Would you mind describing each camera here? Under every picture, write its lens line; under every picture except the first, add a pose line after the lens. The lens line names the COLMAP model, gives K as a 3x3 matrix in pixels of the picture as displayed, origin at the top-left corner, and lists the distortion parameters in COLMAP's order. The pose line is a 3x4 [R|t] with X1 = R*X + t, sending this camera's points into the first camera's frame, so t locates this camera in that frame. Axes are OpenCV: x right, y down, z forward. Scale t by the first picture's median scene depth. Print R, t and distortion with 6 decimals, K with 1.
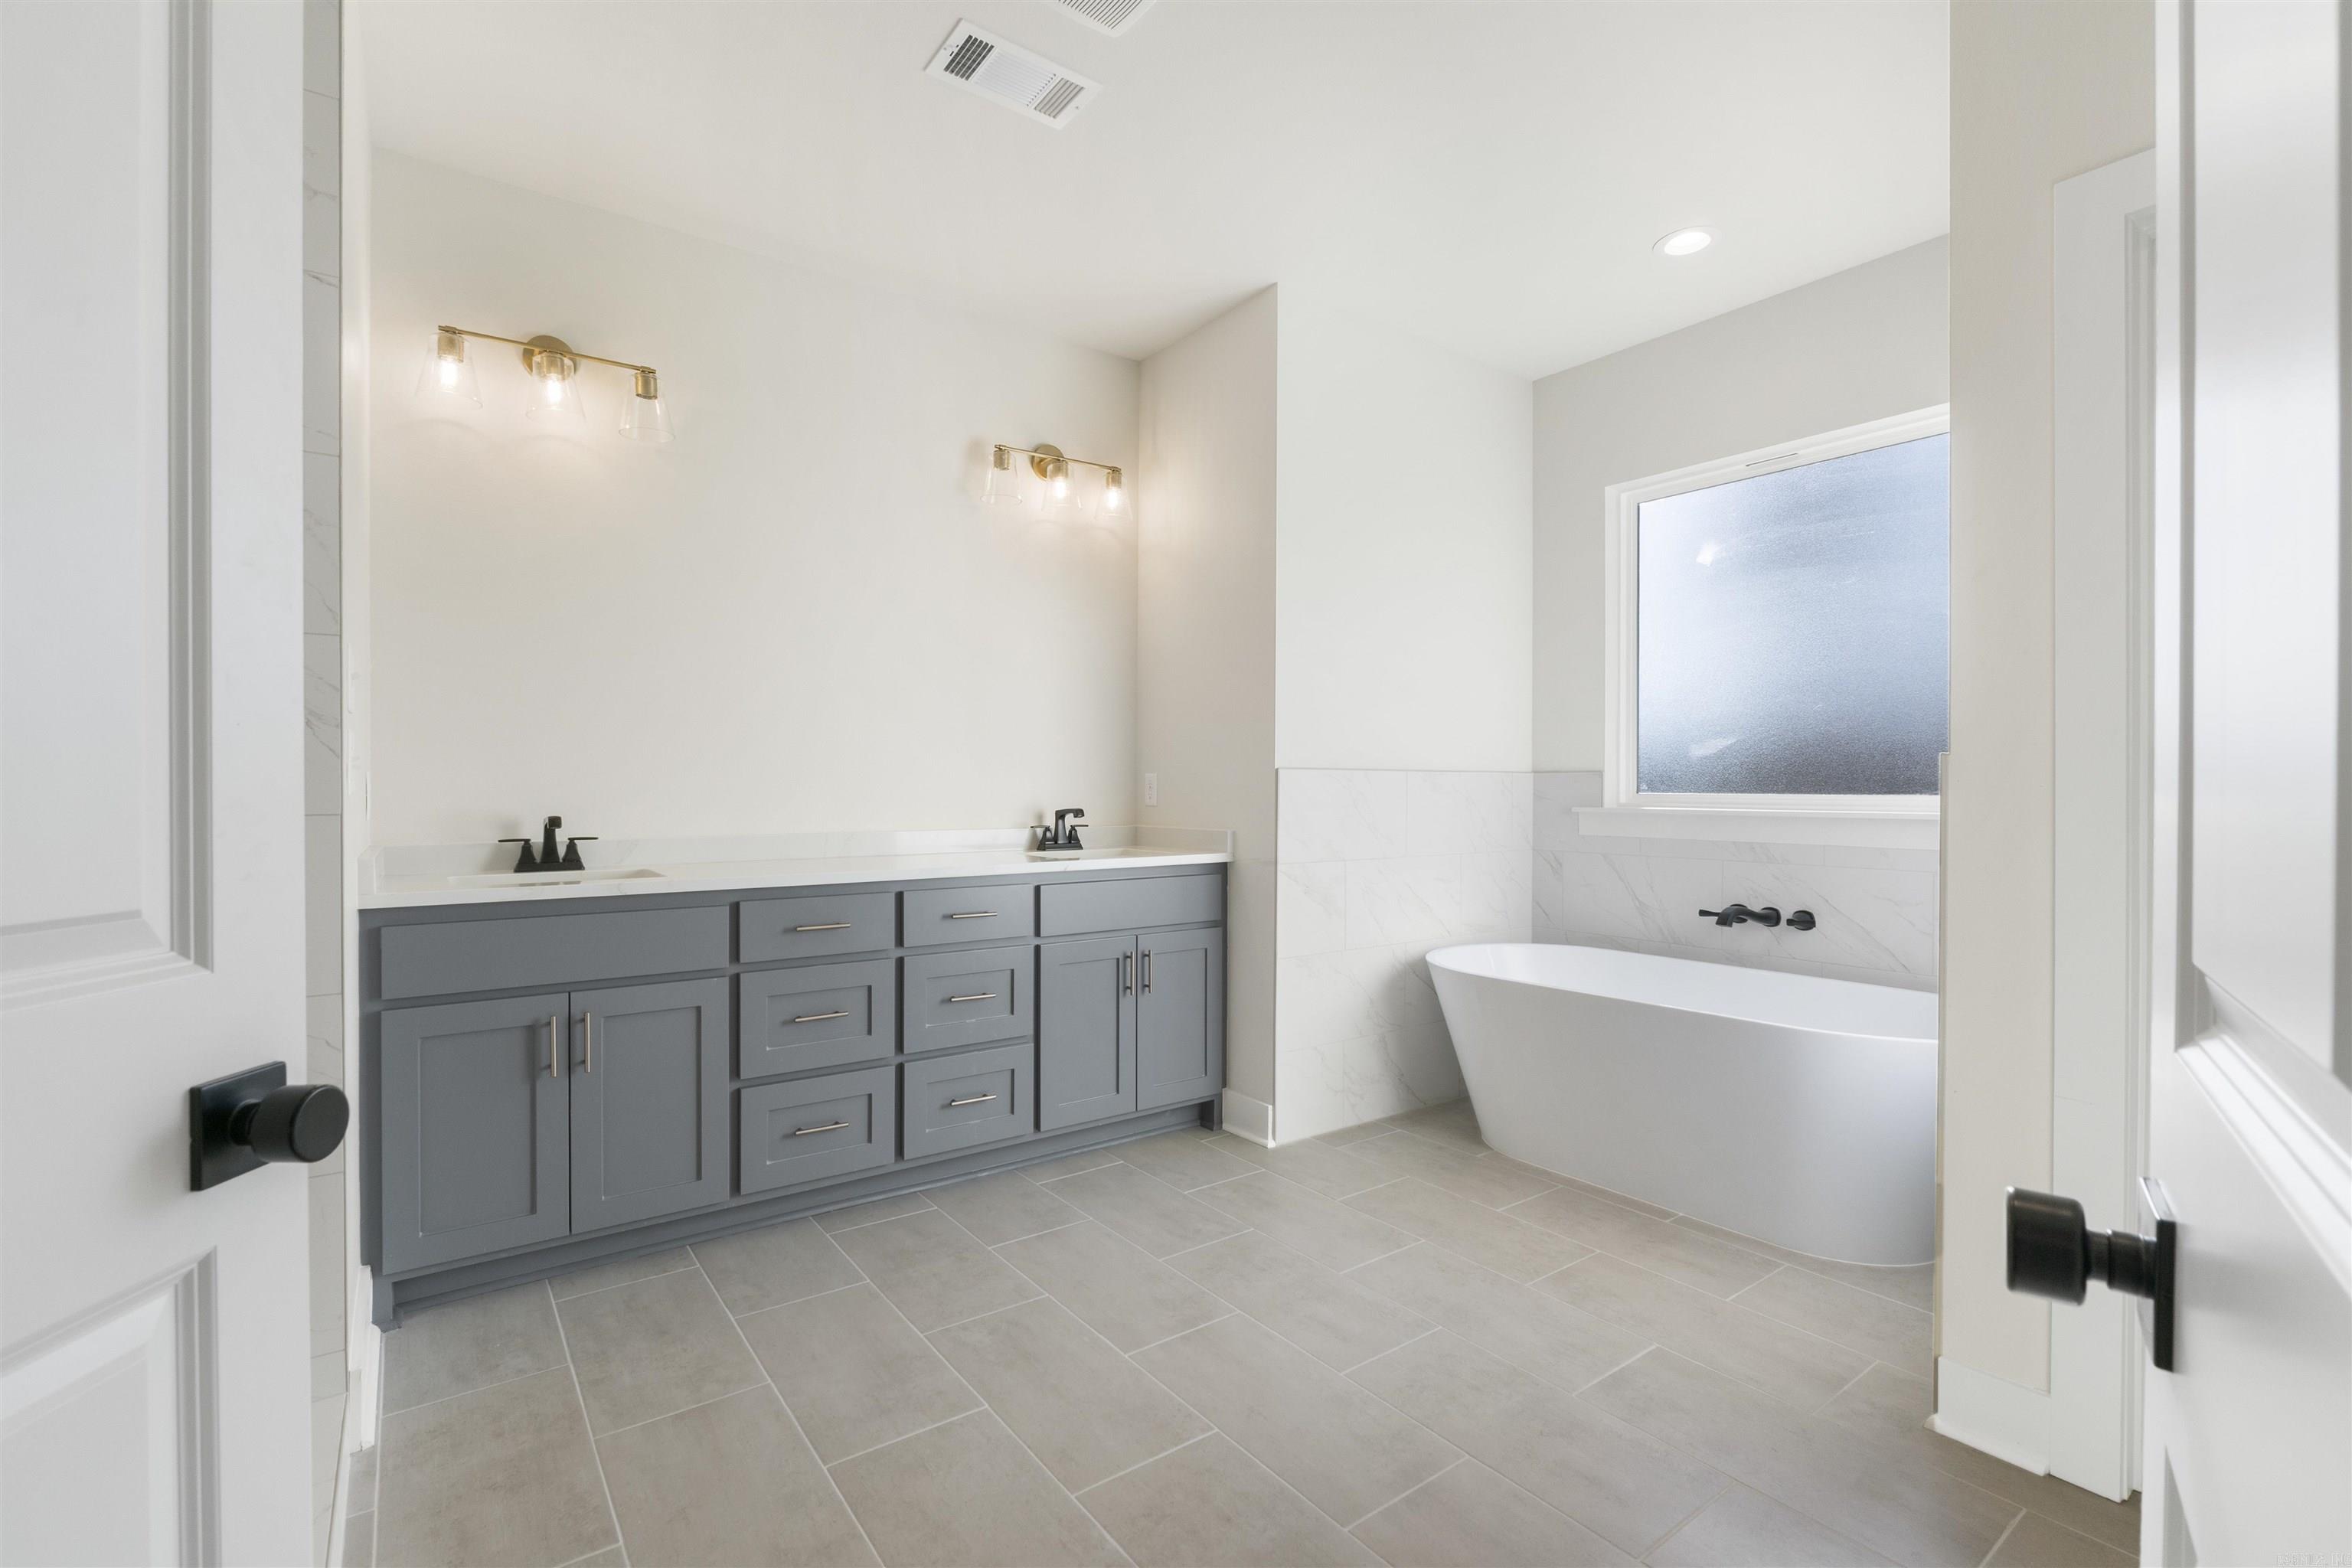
lens RADIAL K [[1029.4, 0, 1173.5], [0, 1029.4, 794.6], [0, 0, 1]] dist [-0.002149, 0.001089]
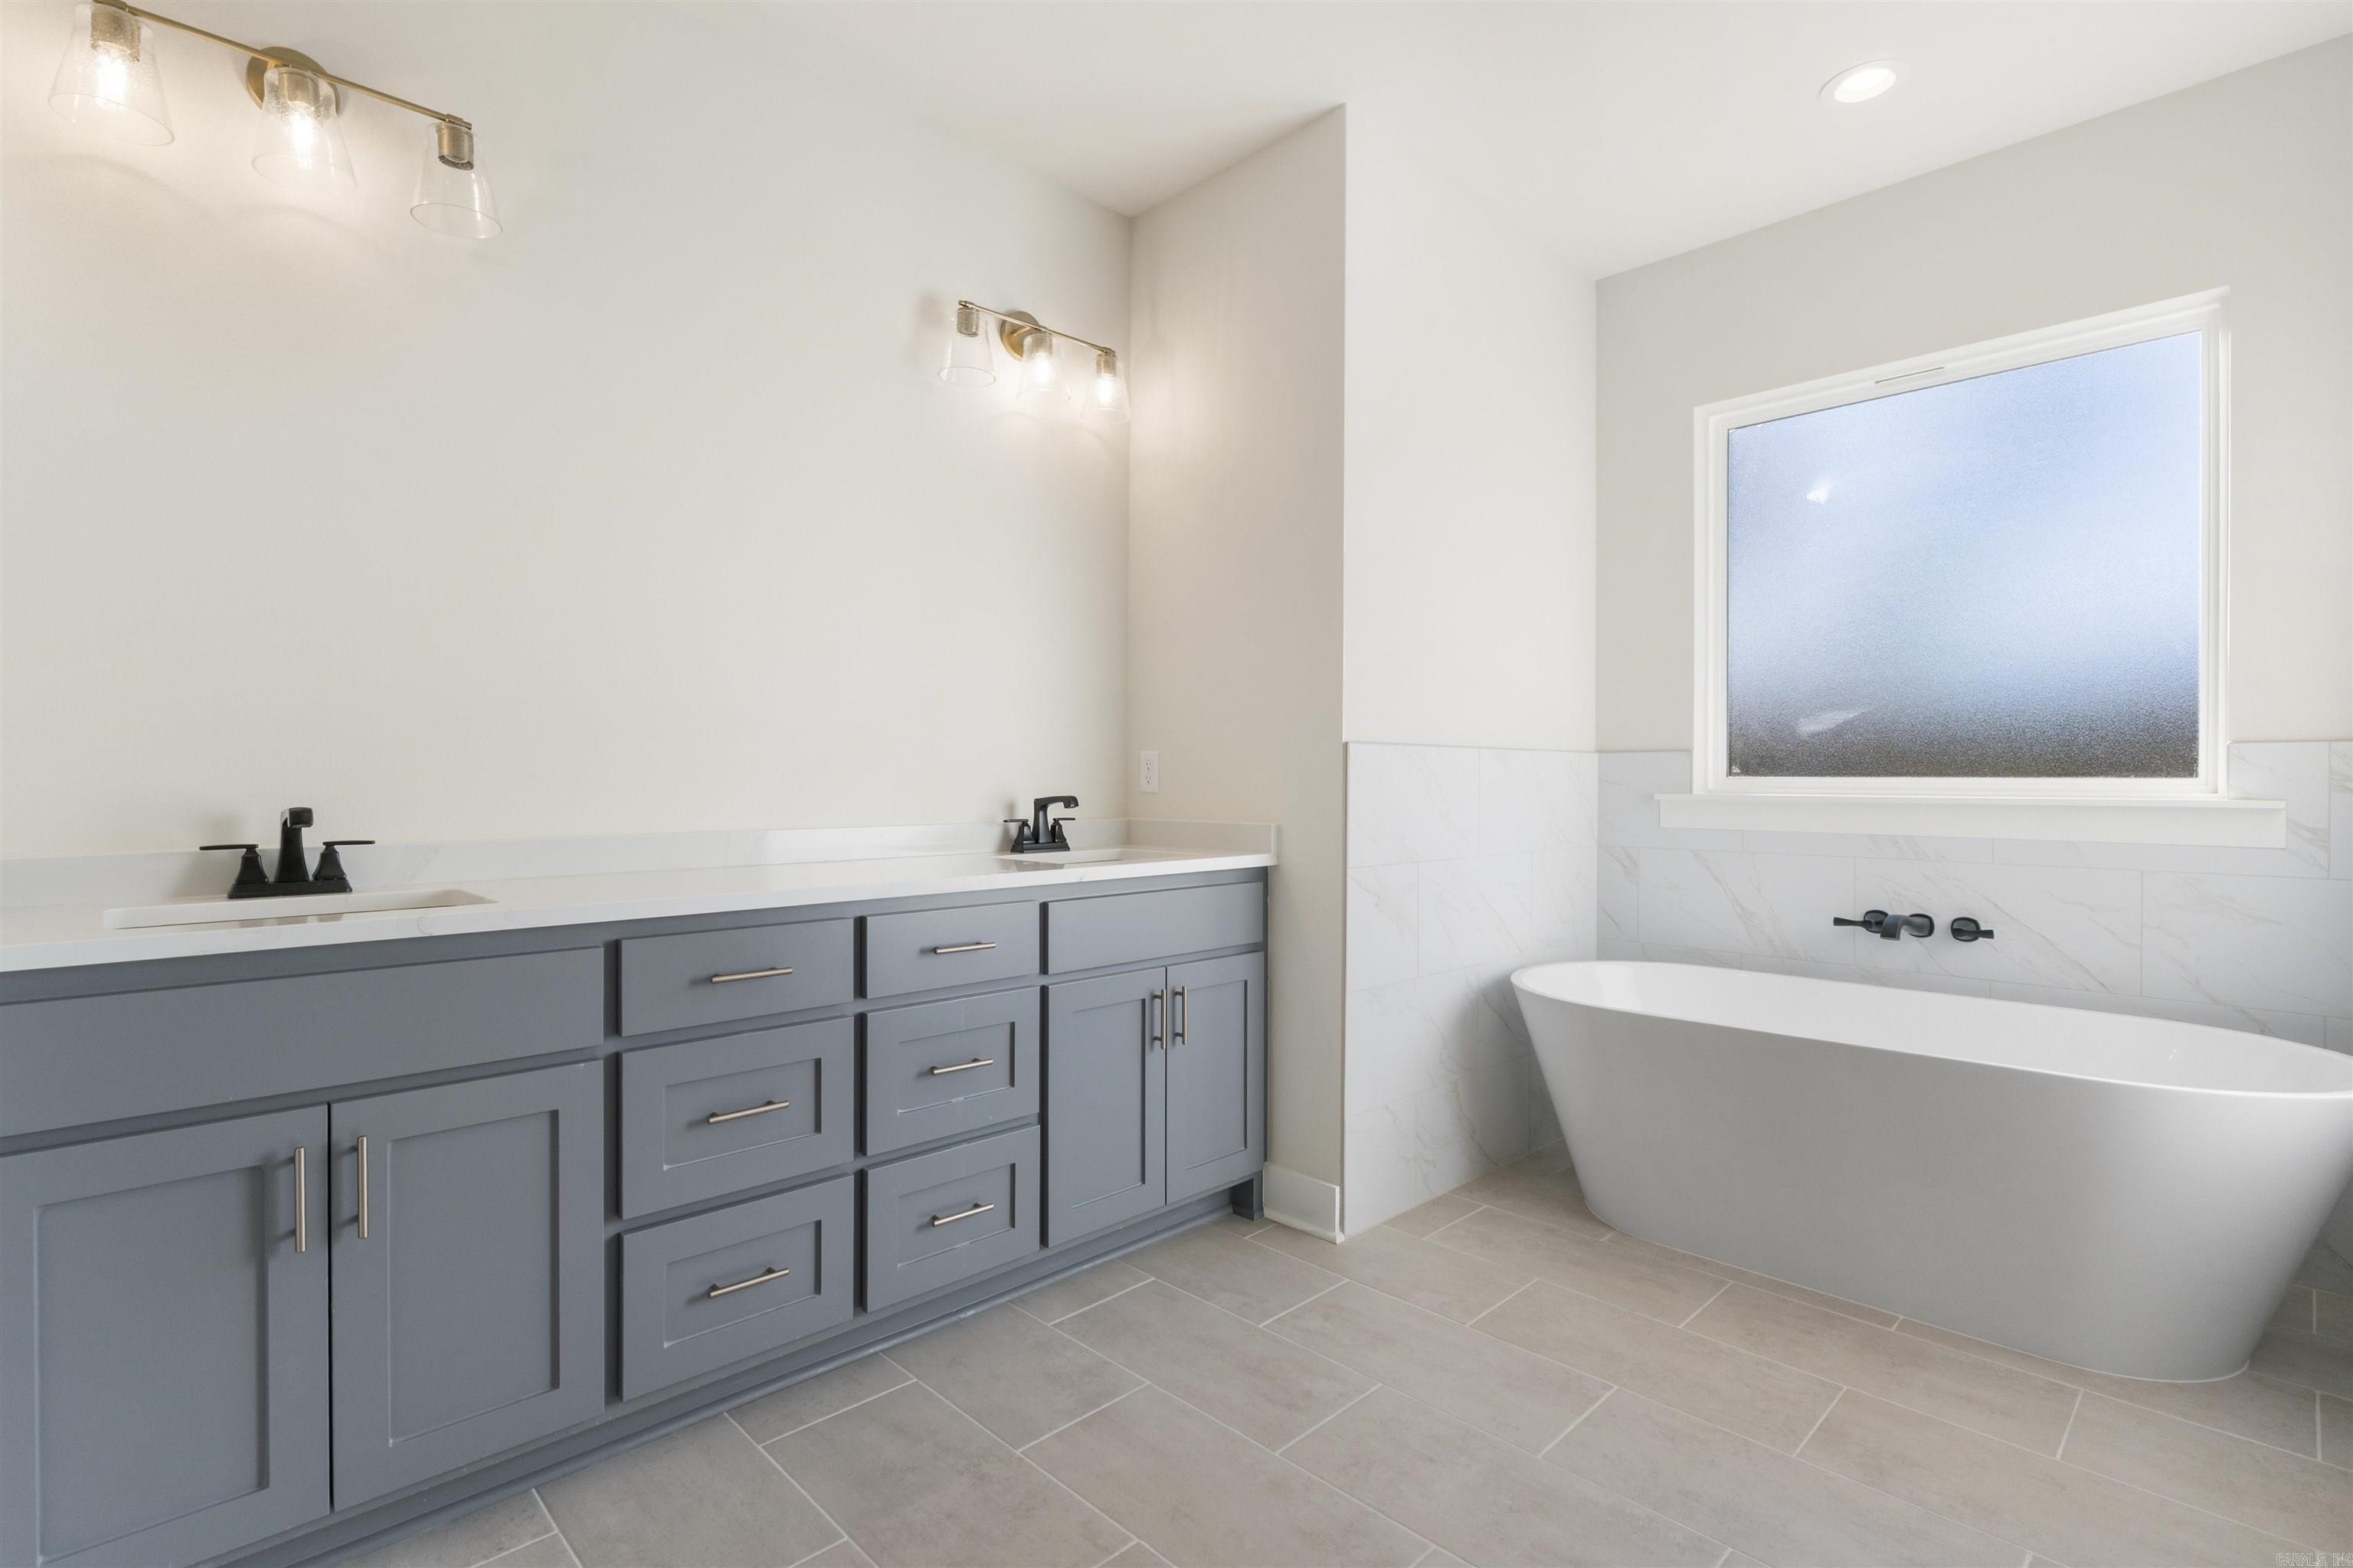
lens RADIAL K [[1102.2, 0, 1182.6], [0, 1102.2, 781.8], [0, 0, 1]] dist [0.000284, -0.001662]
pose [[0.990190, -0.000070, 0.139731, -0.138548], [0.000504, 0.999995, -0.003075, 0.006612], [-0.139730, 0.003116, 0.990185, 0.221026]]
